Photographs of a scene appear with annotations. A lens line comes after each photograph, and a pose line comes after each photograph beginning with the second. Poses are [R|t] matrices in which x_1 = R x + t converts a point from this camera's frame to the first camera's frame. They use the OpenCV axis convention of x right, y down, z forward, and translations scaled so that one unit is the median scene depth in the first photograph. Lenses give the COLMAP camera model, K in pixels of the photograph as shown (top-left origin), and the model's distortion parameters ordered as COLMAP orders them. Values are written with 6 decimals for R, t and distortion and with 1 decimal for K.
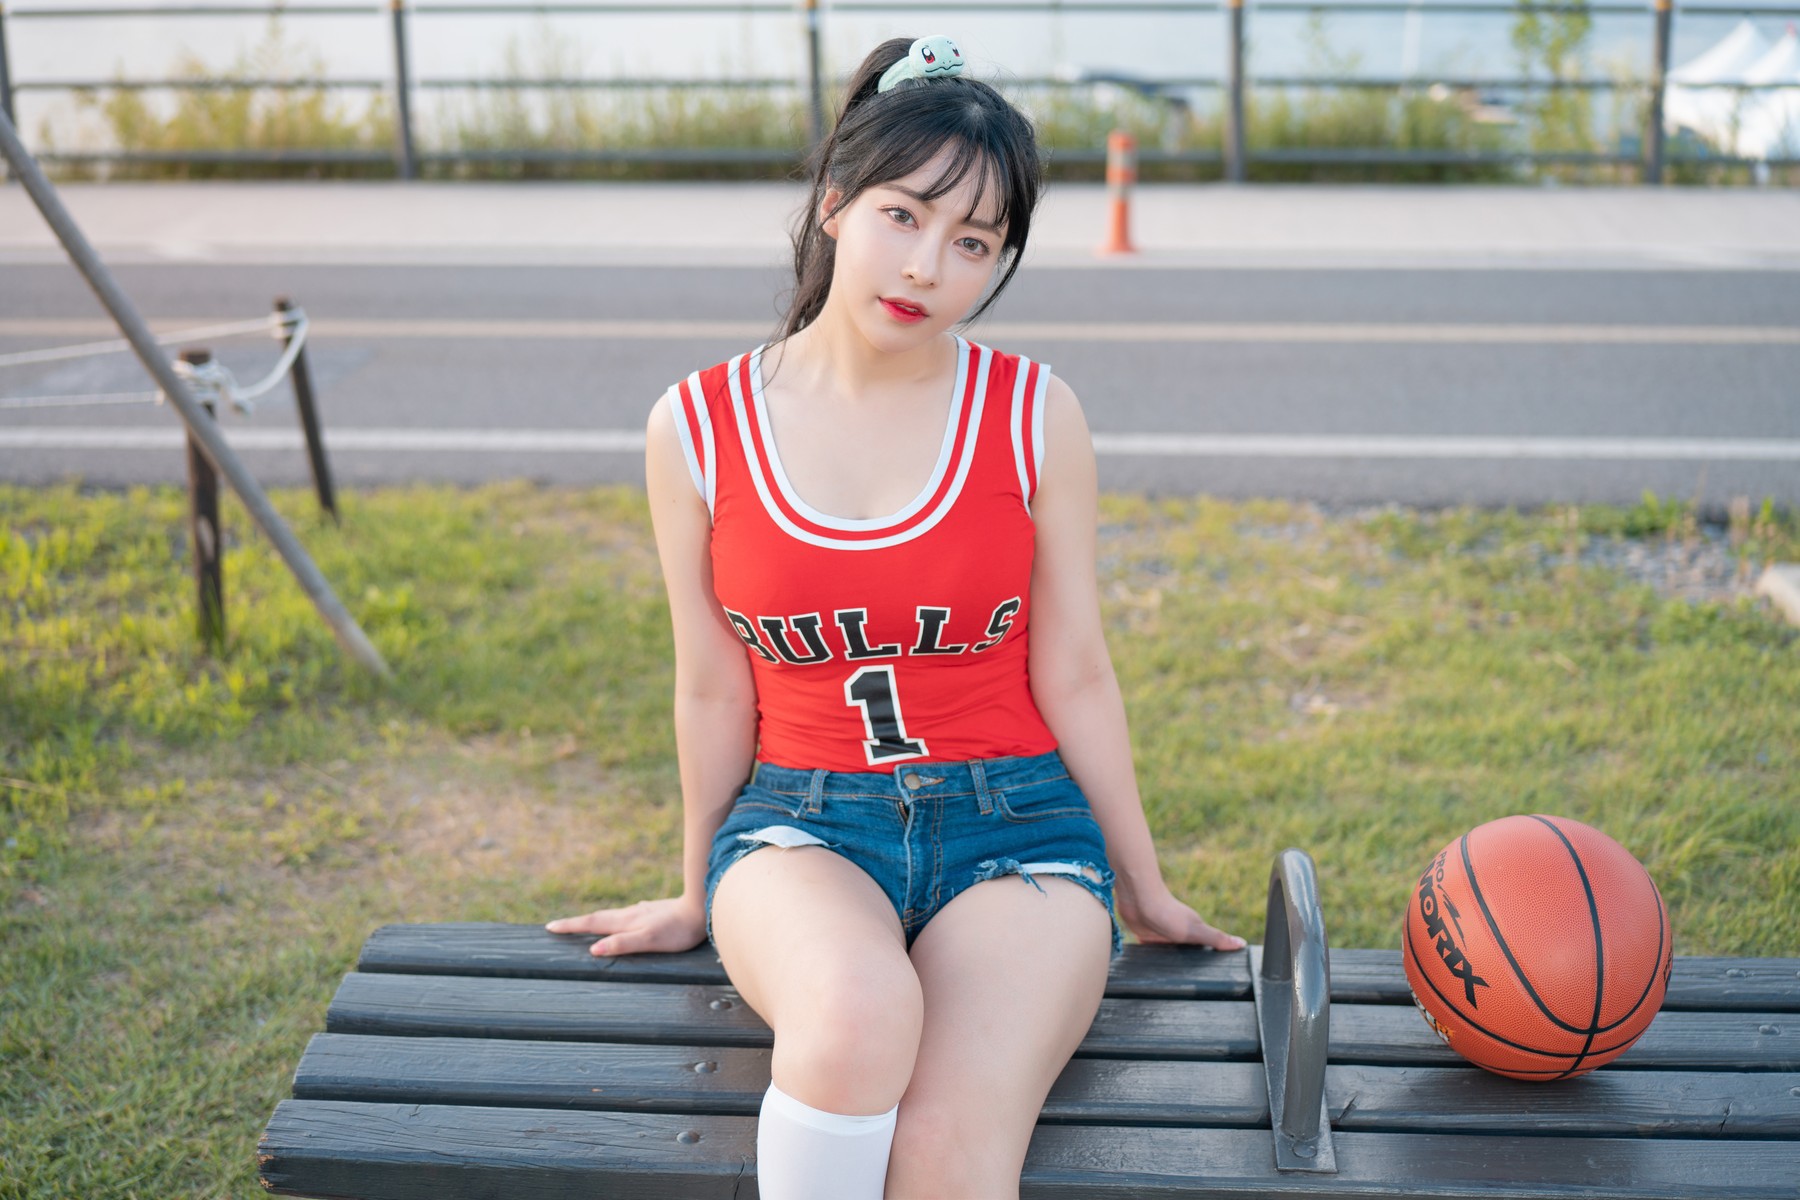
lens RADIAL K [[2361.3, 0, 899.2], [0, 2361.3, 585.3], [0, 0, 1]] dist [-0.042460, 0.000000]
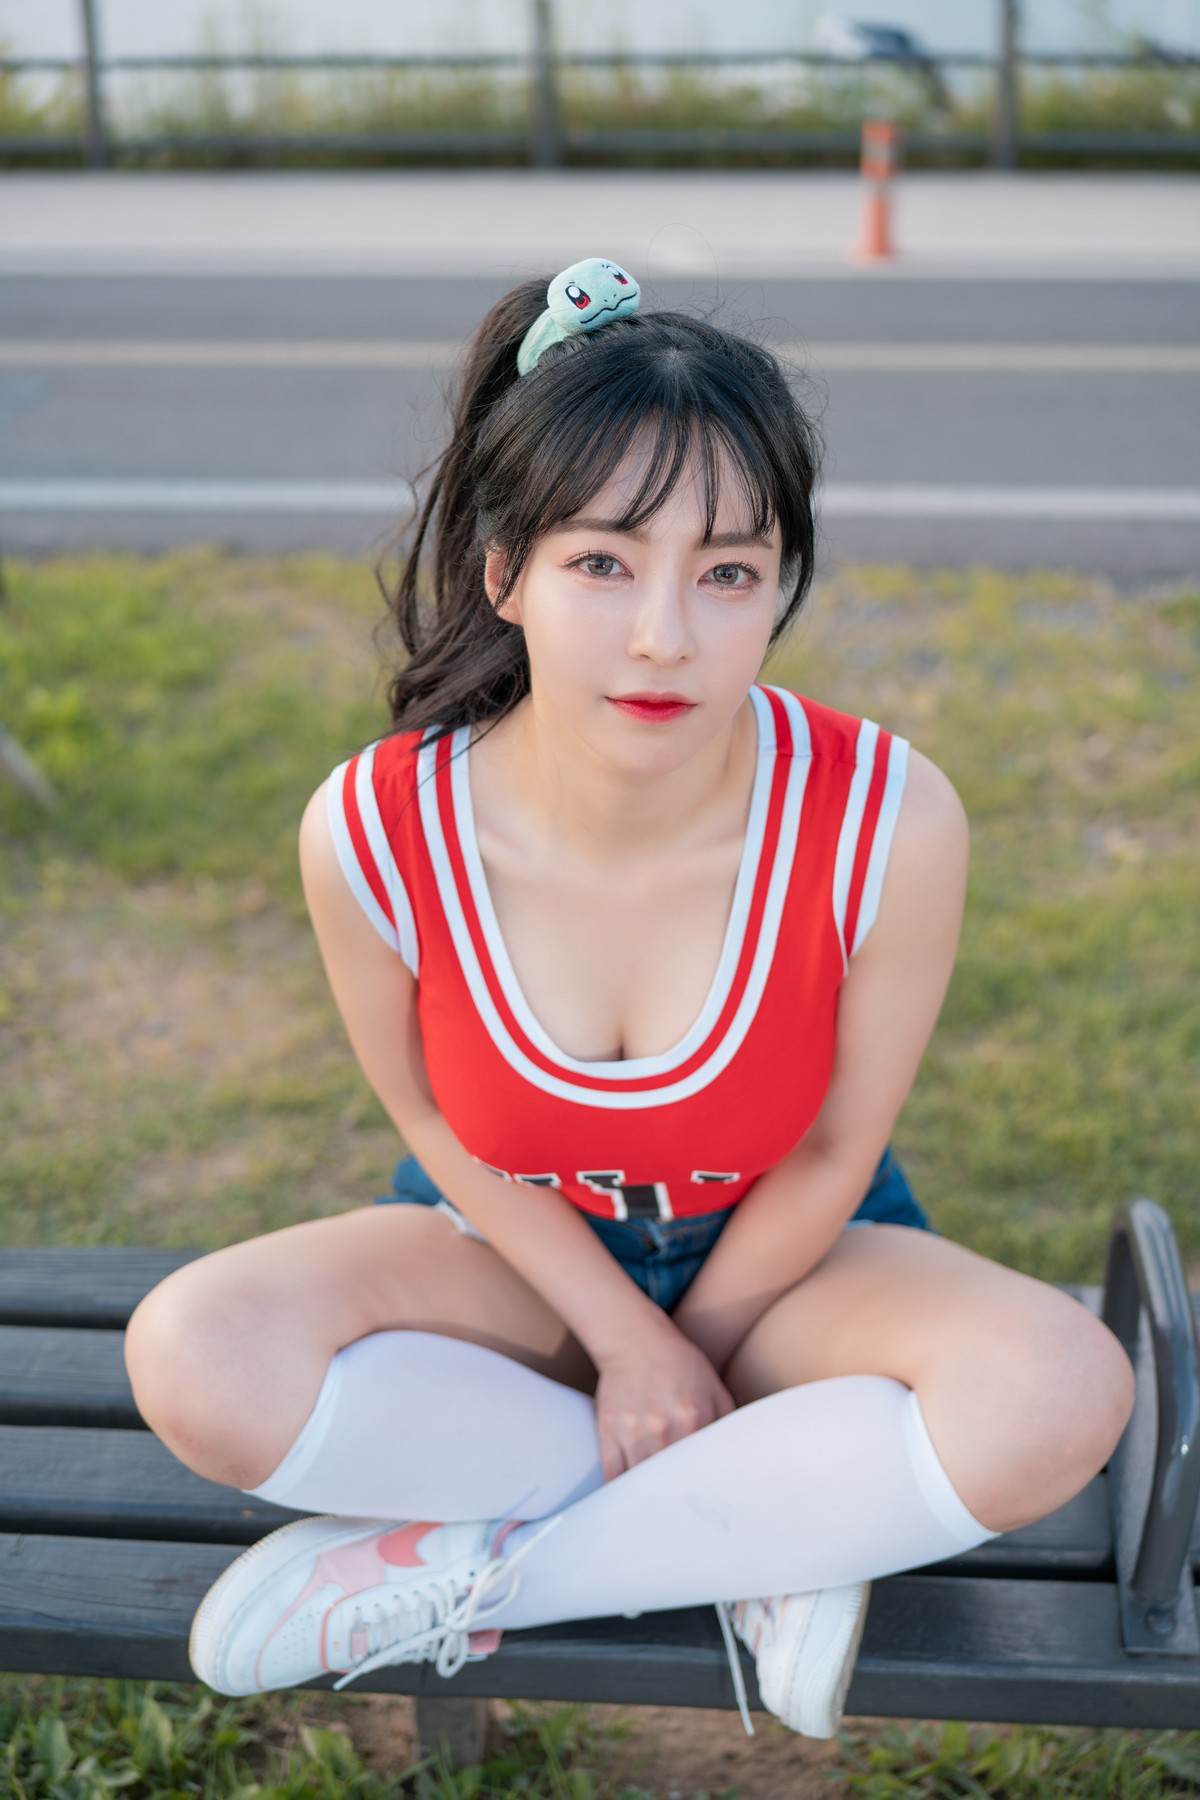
lens RADIAL K [[2361.3, 0, 601.4], [0, 2361.3, 908.8], [0, 0, 1]] dist [-0.042460, 0.000000]
pose [[0.999909, 0.003725, -0.013003, -0.000873], [-0.001787, 0.989284, 0.145996, -0.046851], [0.013407, -0.145960, 0.989200, 0.120883]]
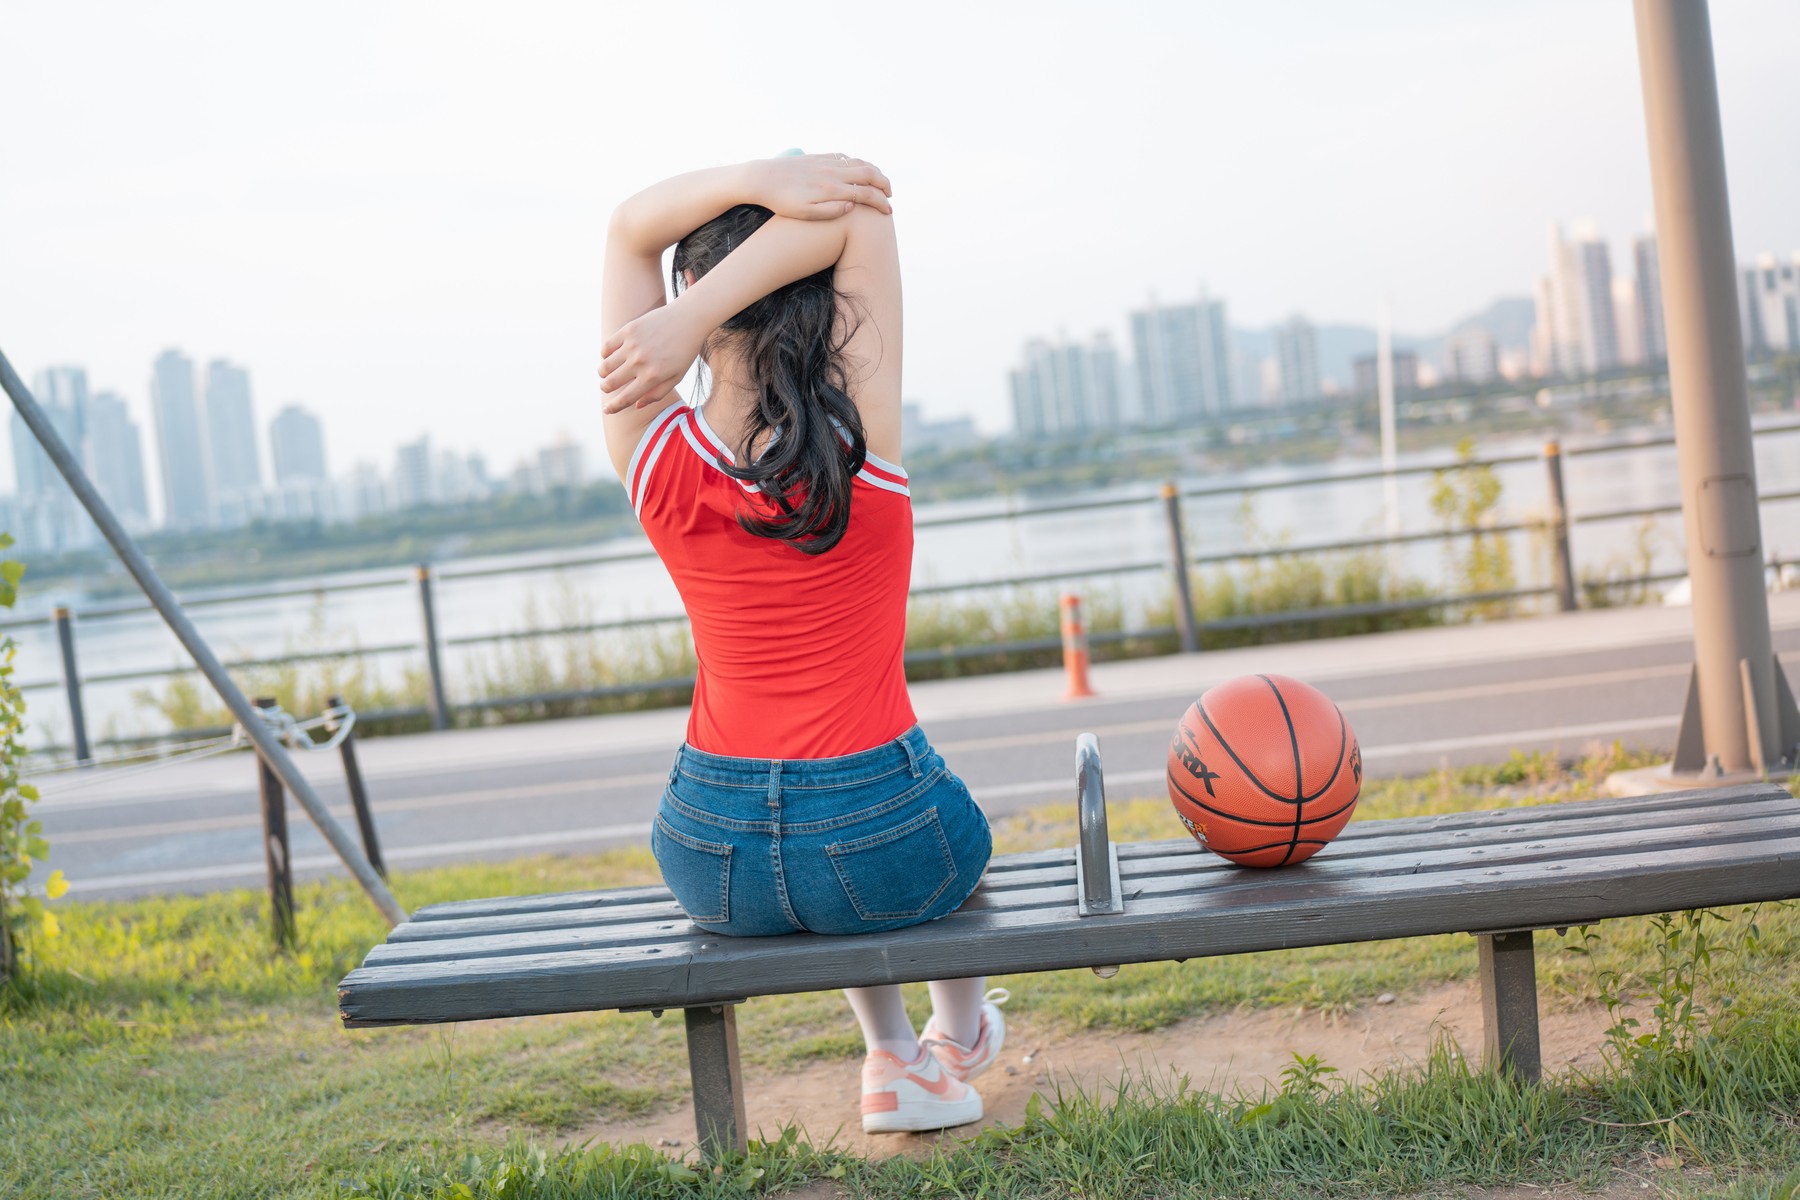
lens RADIAL K [[2361.3, 0, 899.2], [0, 2361.3, 604.1], [0, 0, 1]] dist [-0.042460, 0.000000]
pose [[0.994663, -0.103032, -0.005472, 0.034063], [0.098104, 0.960852, -0.259112, 0.171962], [0.031955, 0.257192, 0.965832, -0.152927]]
